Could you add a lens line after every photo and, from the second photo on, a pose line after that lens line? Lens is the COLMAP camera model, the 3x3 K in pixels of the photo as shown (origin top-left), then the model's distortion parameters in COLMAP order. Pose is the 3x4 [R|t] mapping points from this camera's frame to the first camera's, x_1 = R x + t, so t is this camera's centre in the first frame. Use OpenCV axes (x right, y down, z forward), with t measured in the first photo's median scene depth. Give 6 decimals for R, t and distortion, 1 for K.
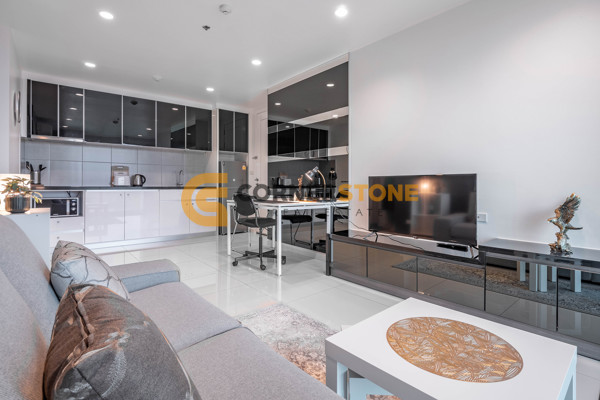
lens RADIAL K [[293.9, 0, 290.4], [0, 293.9, 182.5], [0, 0, 1]] dist [-0.013611, 0.001983]
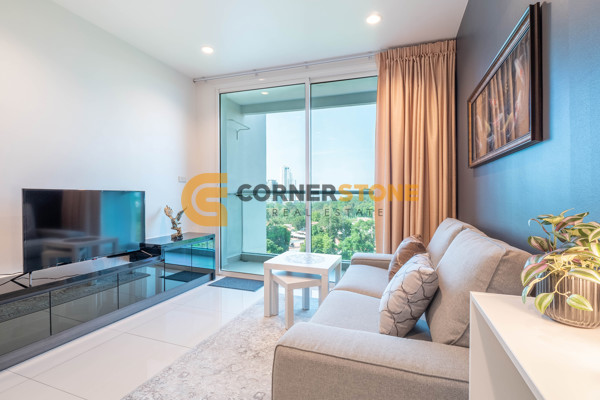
lens RADIAL K [[293.9, 0, 288.1], [0, 293.9, 188.7], [0, 0, 1]] dist [-0.013611, 0.001983]
pose [[-0.506052, 0.023390, 0.862186, -0.308711], [-0.012532, 0.999327, -0.034466, -0.002281], [-0.862412, -0.028247, -0.505418, 0.435991]]
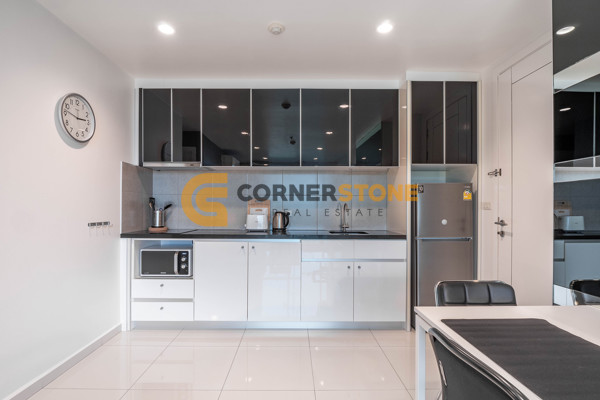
lens RADIAL K [[293.9, 0, 300.3], [0, 293.9, 209.6], [0, 0, 1]] dist [-0.013611, 0.001983]
pose [[0.790452, 0.003027, -0.612517, -0.087773], [0.004892, 0.999925, 0.011256, -0.037340], [0.612505, -0.011894, 0.790377, 0.494178]]
